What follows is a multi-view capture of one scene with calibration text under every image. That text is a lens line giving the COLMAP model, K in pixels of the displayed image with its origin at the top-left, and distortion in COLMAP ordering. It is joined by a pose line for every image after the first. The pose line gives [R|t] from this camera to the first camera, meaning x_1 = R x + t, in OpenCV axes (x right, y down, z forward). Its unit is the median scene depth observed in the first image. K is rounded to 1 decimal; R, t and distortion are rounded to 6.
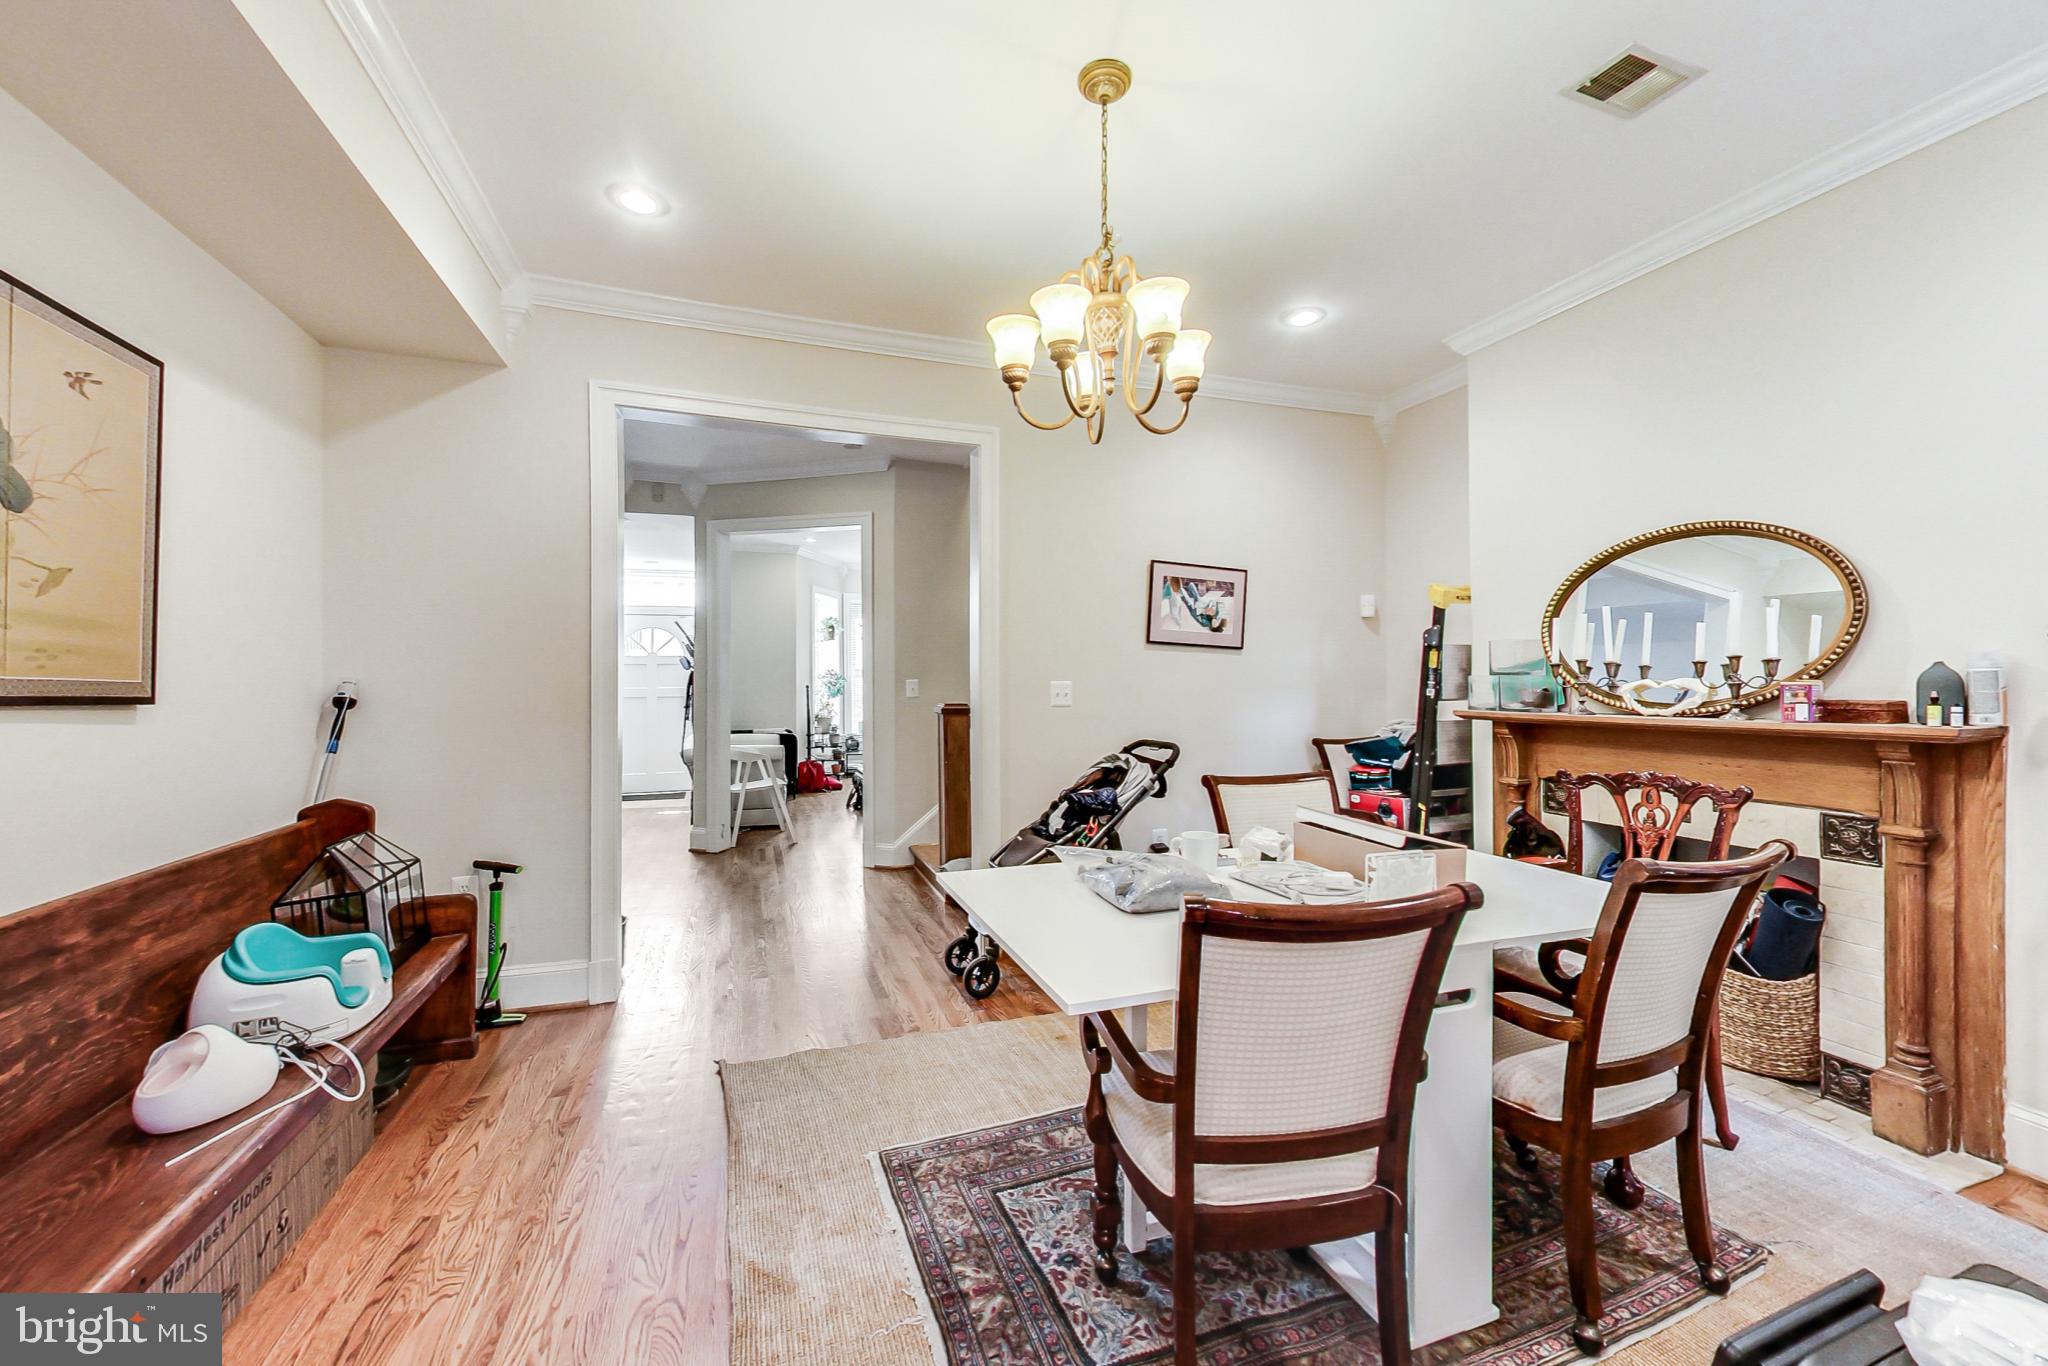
lens RADIAL K [[784.7, 0, 1030.9], [0, 784.7, 684.9], [0, 0, 1]] dist [-0.003216, -0.000013]
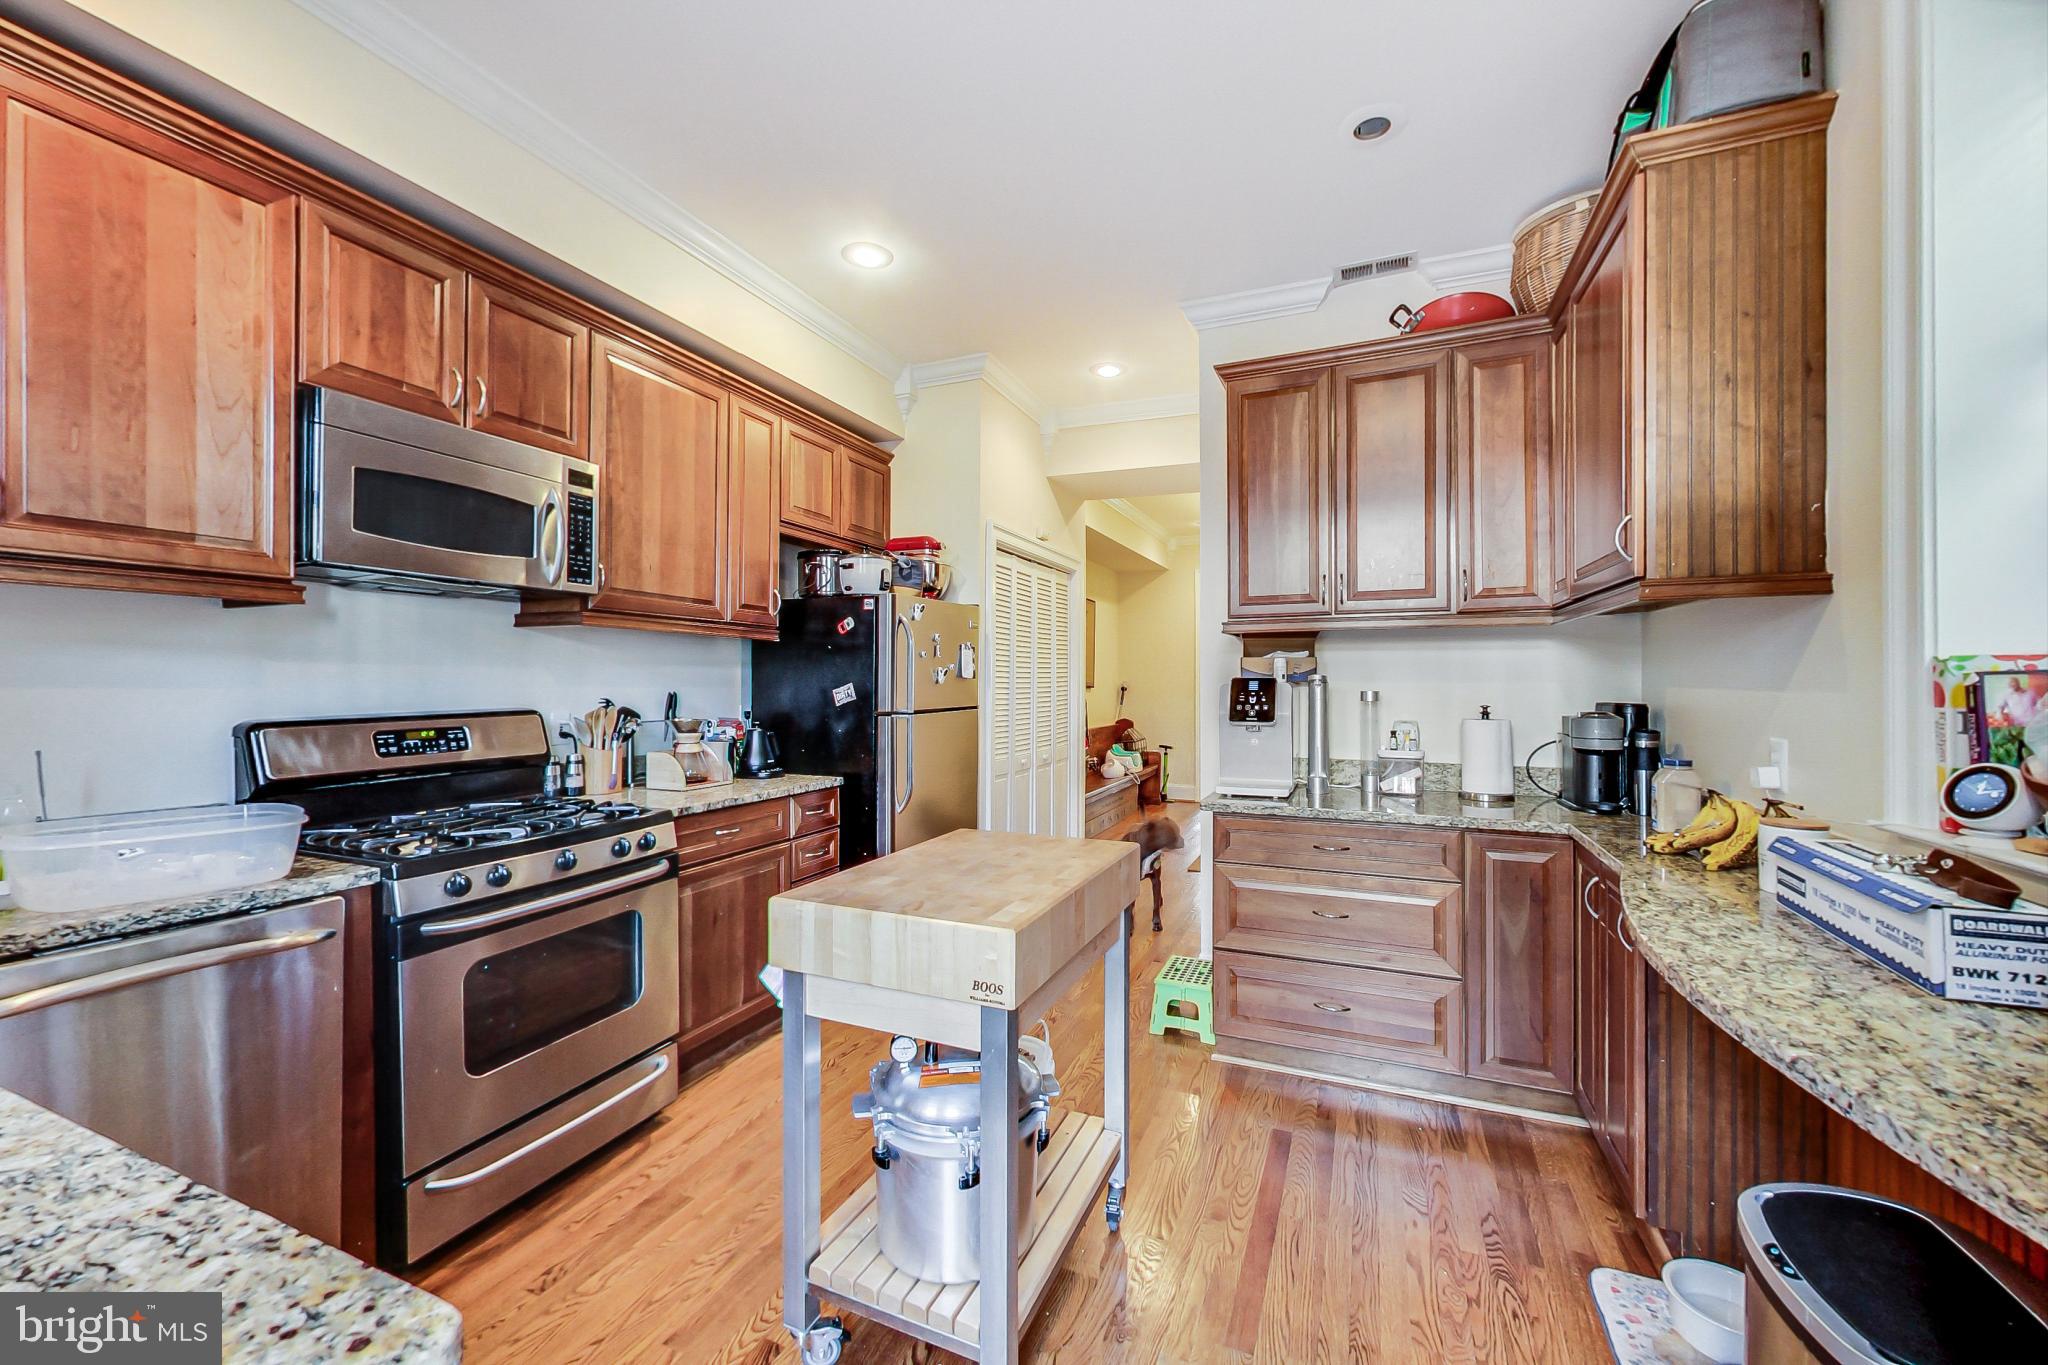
lens RADIAL K [[781.0, 0, 1023.7], [0, 781.0, 712.5], [0, 0, 1]] dist [0.006718, -0.000027]
pose [[0.718070, 0.025001, -0.695522, 0.772022], [0.001259, 0.999306, 0.037220, 0.001916], [0.695970, -0.027602, 0.717540, -1.176083]]
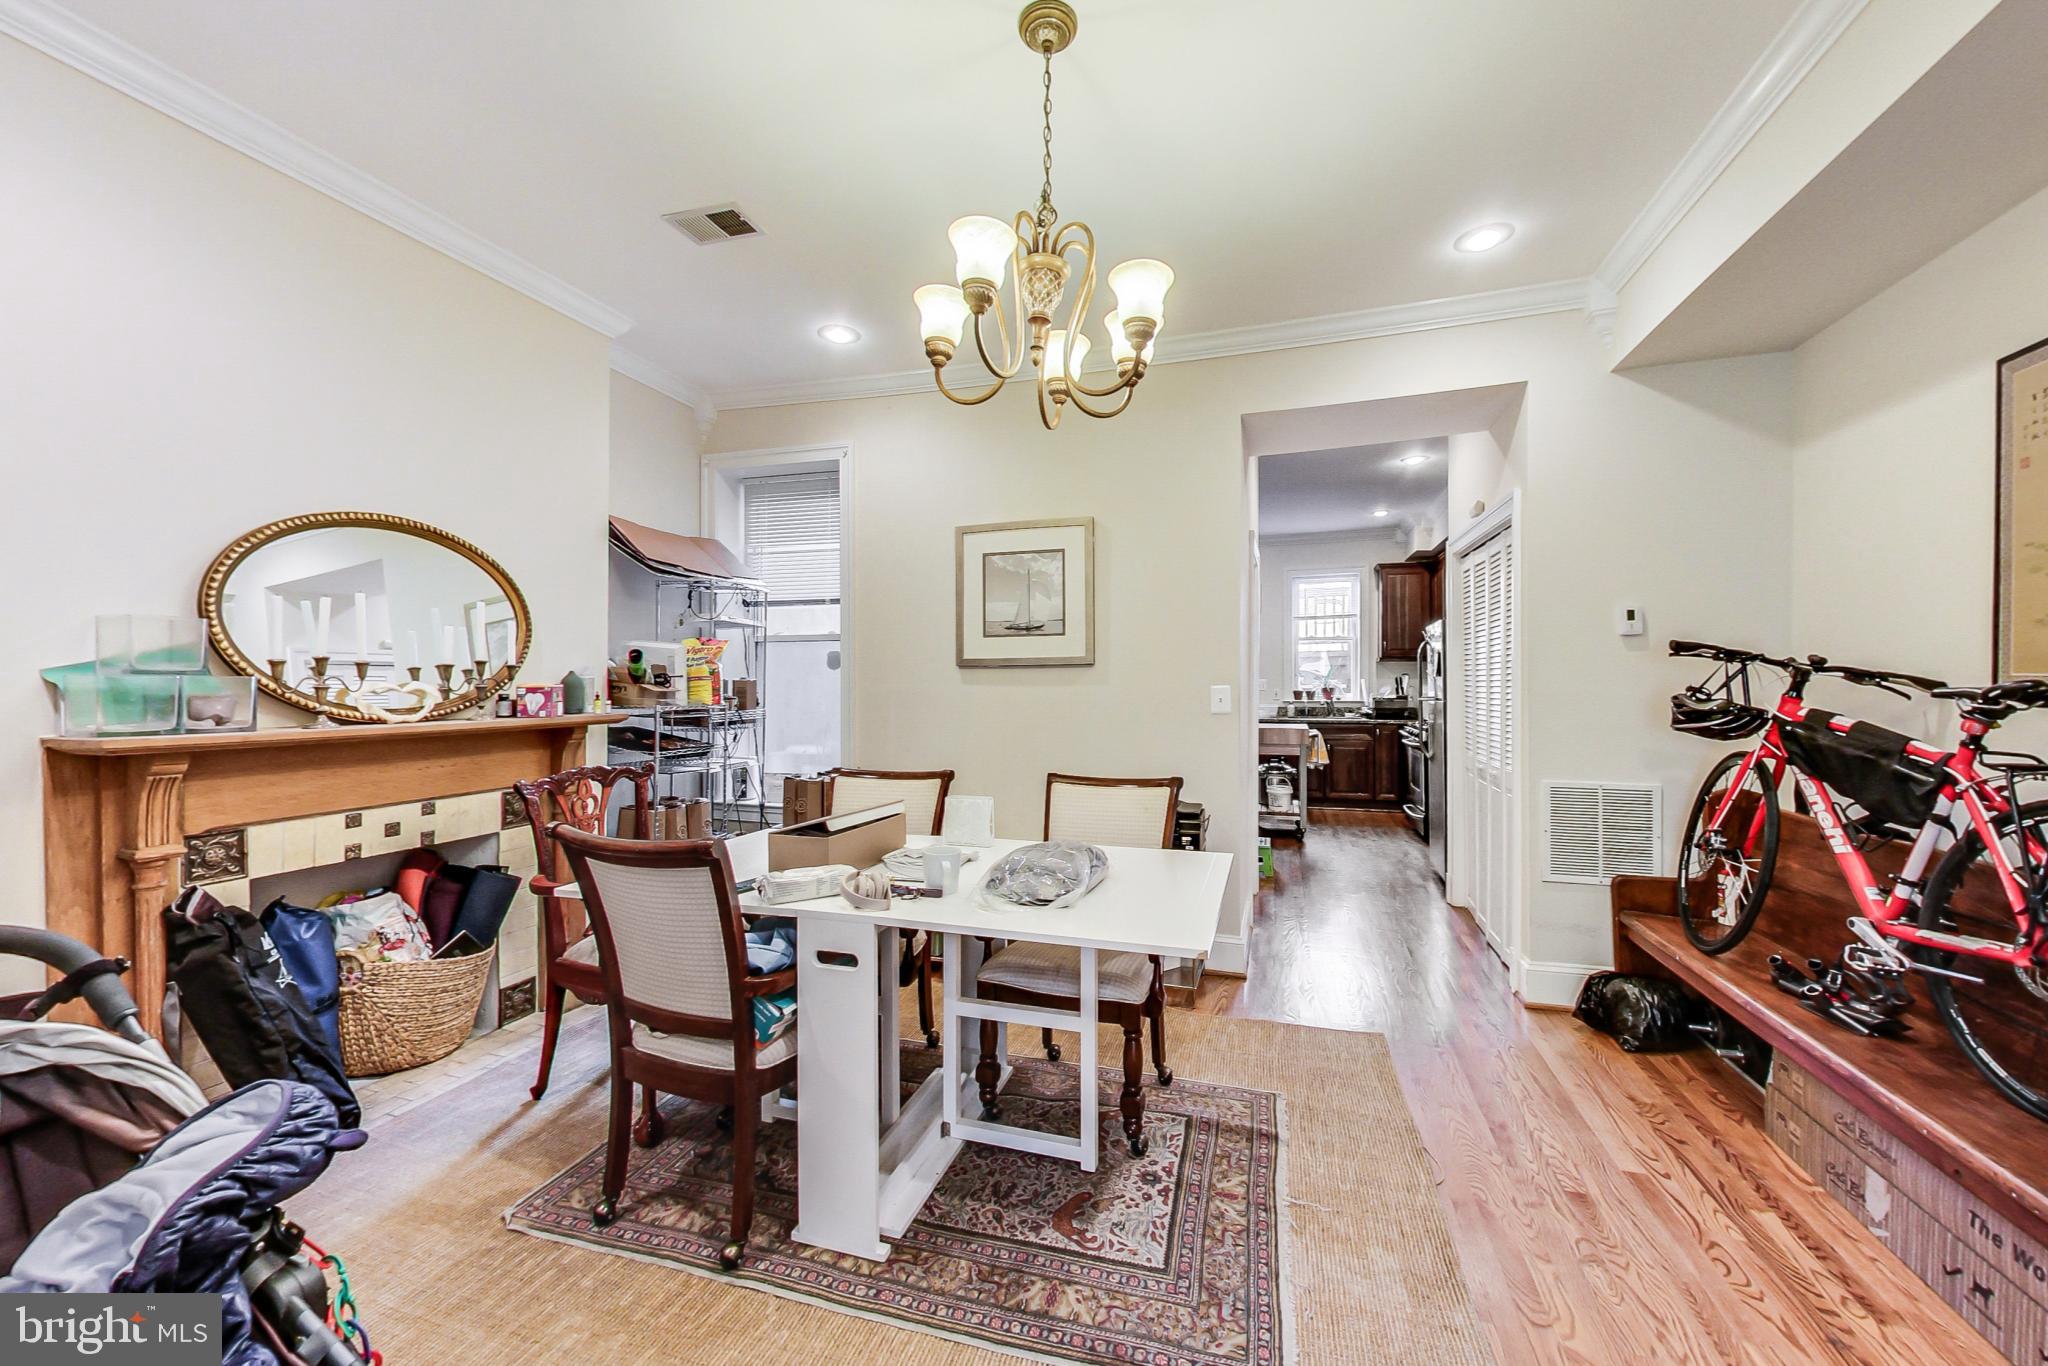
lens RADIAL K [[784.7, 0, 1030.9], [0, 784.7, 684.9], [0, 0, 1]] dist [-0.003216, -0.000013]
pose [[-0.790272, 0.000308, 0.612756, -0.266450], [0.005795, 0.999959, 0.006971, -0.004561], [-0.612729, 0.009059, -0.790241, 1.023005]]
